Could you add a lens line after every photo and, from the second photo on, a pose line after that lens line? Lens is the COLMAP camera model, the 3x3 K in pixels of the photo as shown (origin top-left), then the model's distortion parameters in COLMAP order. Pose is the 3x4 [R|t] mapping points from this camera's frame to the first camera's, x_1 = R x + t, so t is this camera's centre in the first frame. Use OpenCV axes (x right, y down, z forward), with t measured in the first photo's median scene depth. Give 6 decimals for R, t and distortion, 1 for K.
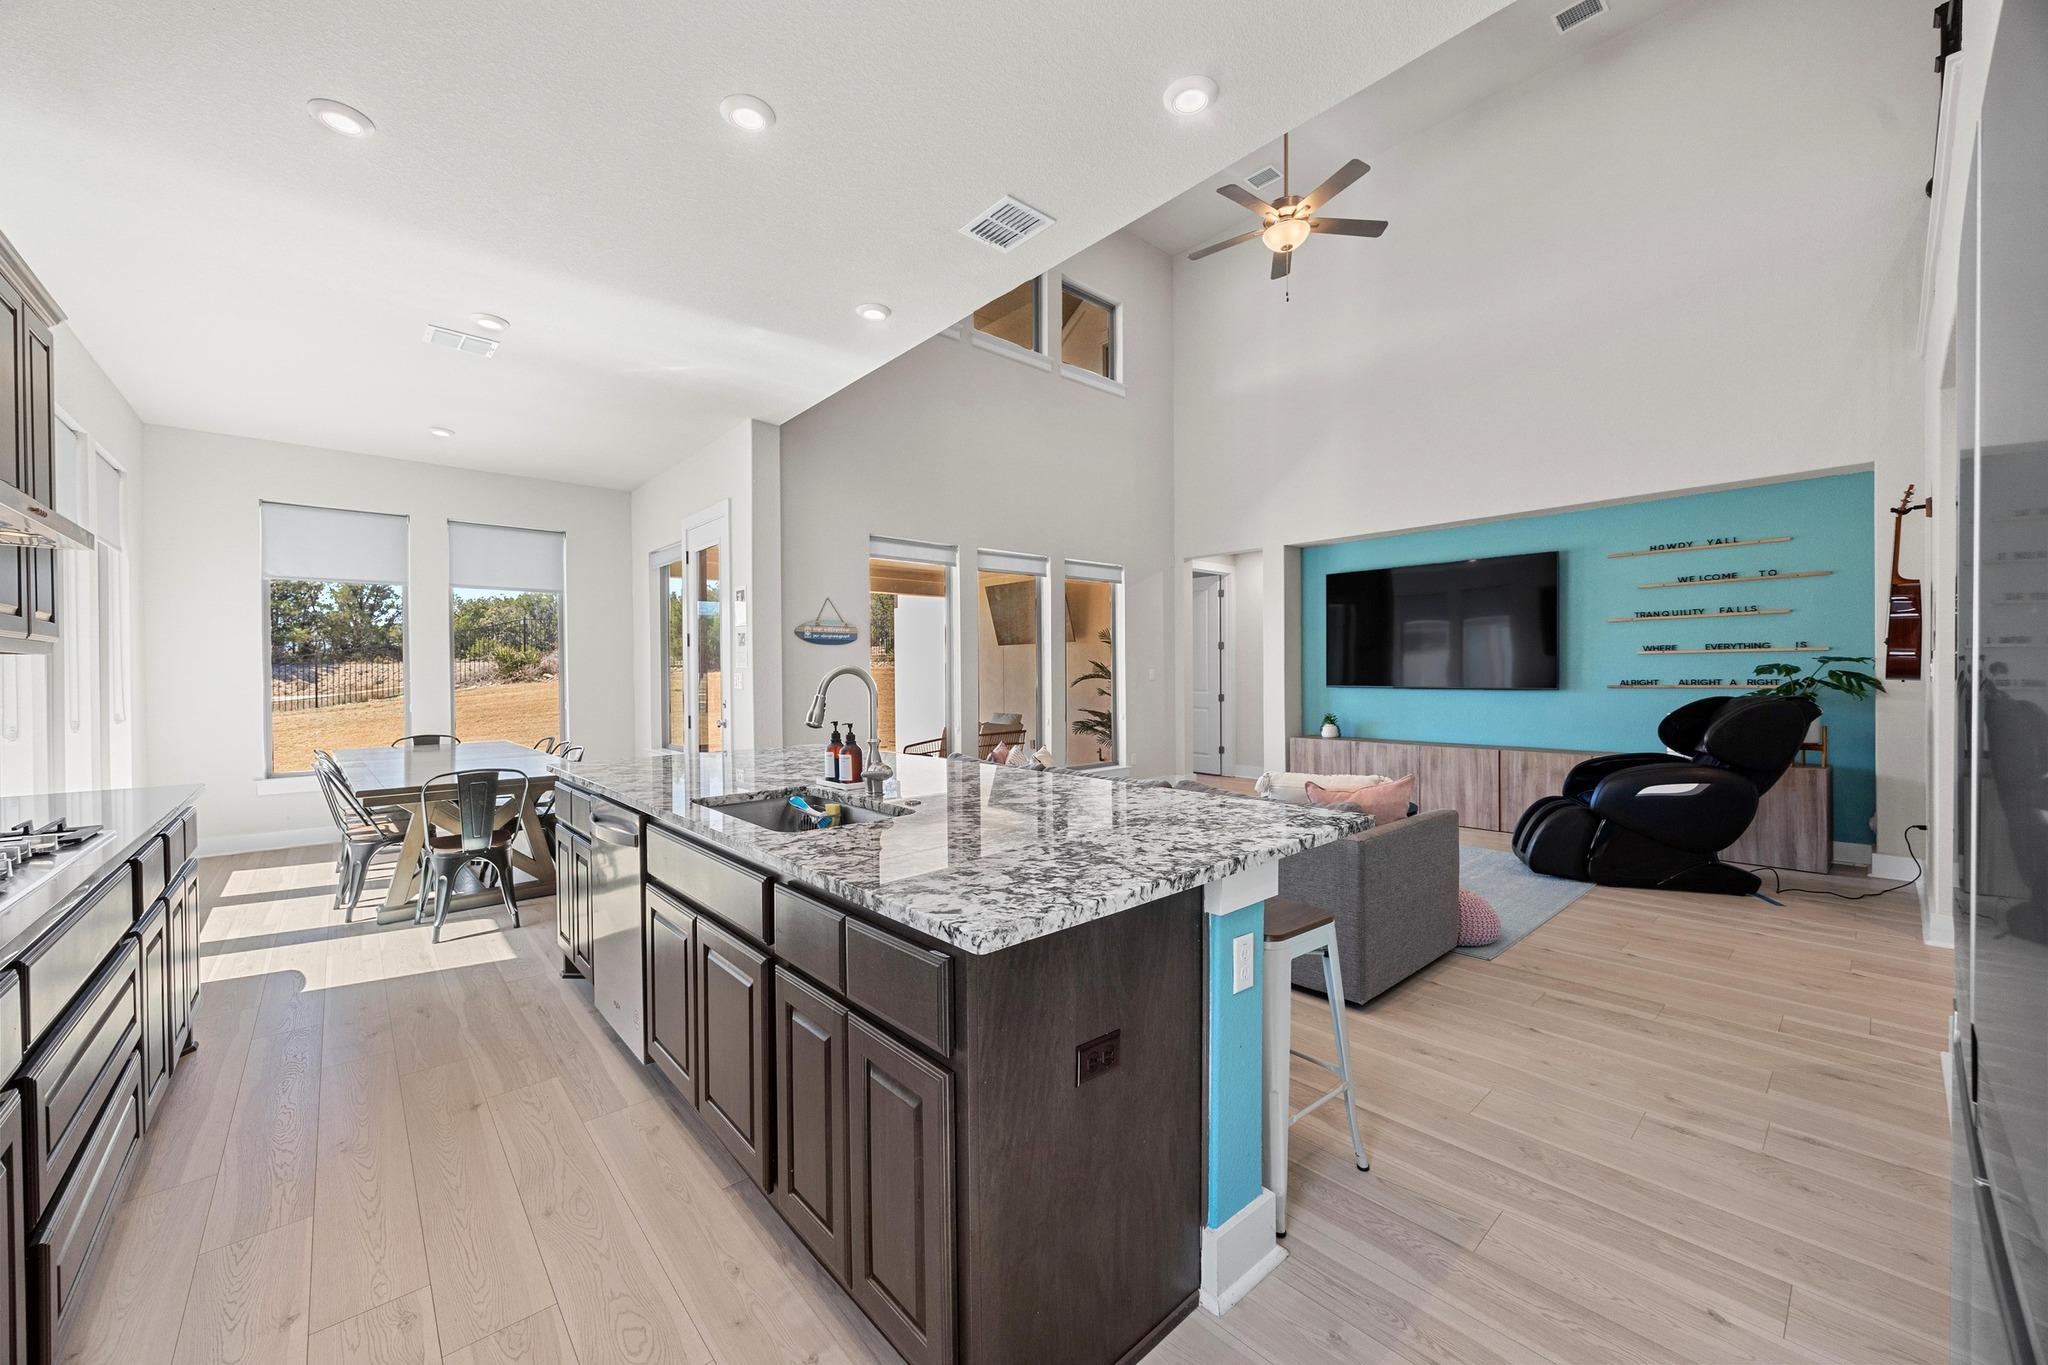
lens RADIAL K [[774.7, 0, 1031.9], [0, 774.7, 680.4], [0, 0, 1]] dist [-0.001901, -0.000048]
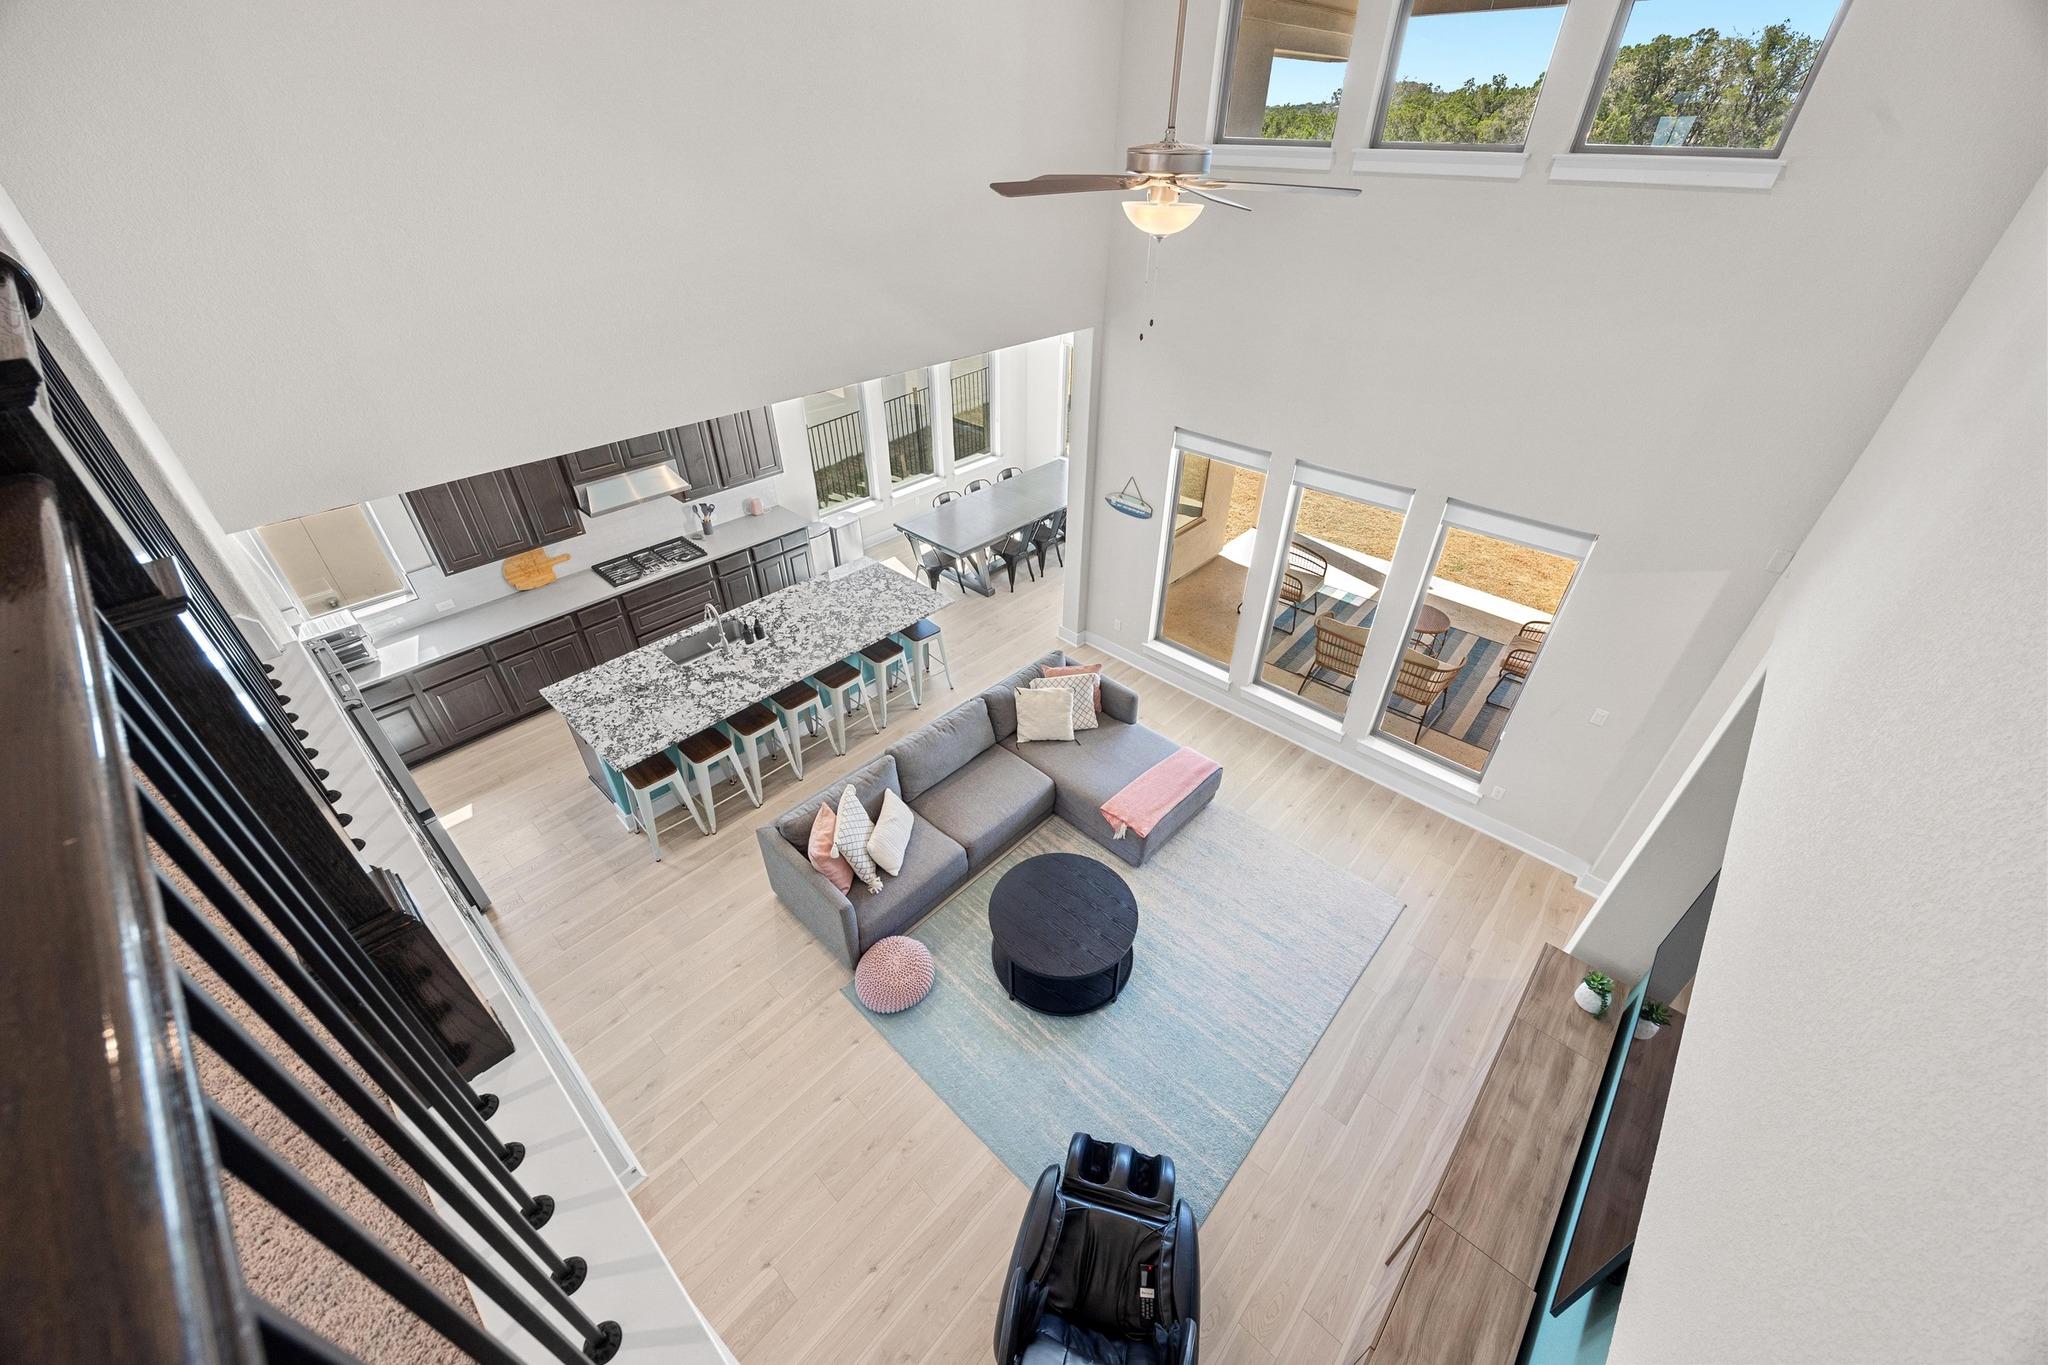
lens RADIAL K [[774.7, 0, 1031.0], [0, 774.7, 672.5], [0, 0, 1]] dist [-0.001901, -0.000048]
pose [[0.087804, 0.585227, -0.806102, 1.265557], [-0.019871, 0.810095, 0.585962, -0.833059], [0.995940, -0.035431, 0.082758, 1.127981]]
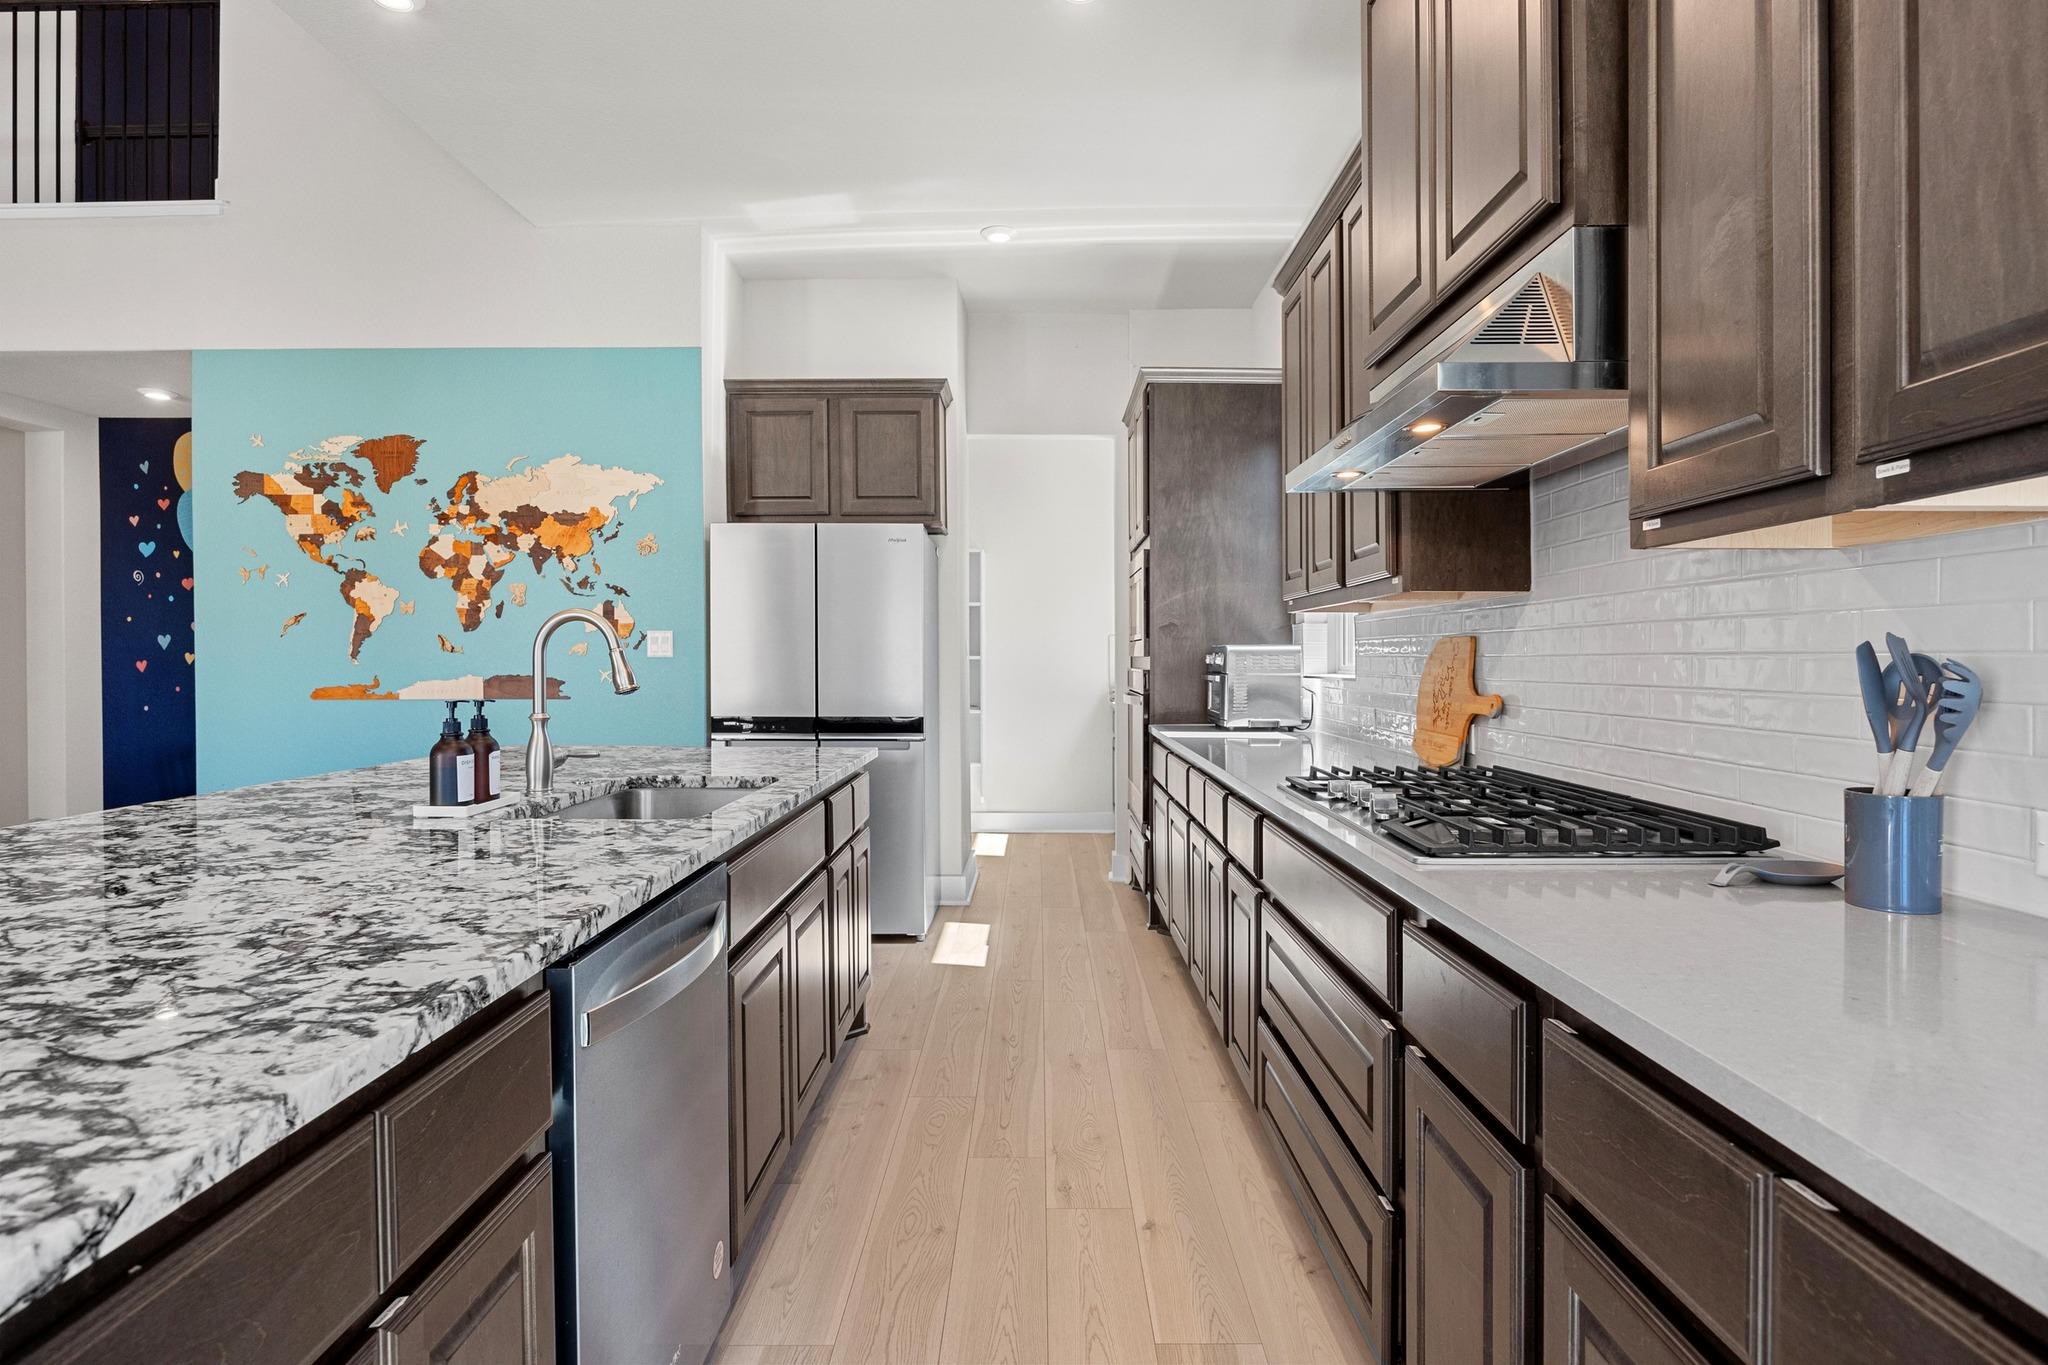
lens RADIAL K [[1033.0, 0, 1034.6], [0, 1033.0, 672.8], [0, 0, 1]] dist [-0.022939, -0.000421]
pose [[-0.742959, -0.003323, 0.669329, -0.734026], [0.012321, 0.999750, 0.018640, 0.016647], [-0.669224, 0.022096, -0.742732, 0.878190]]
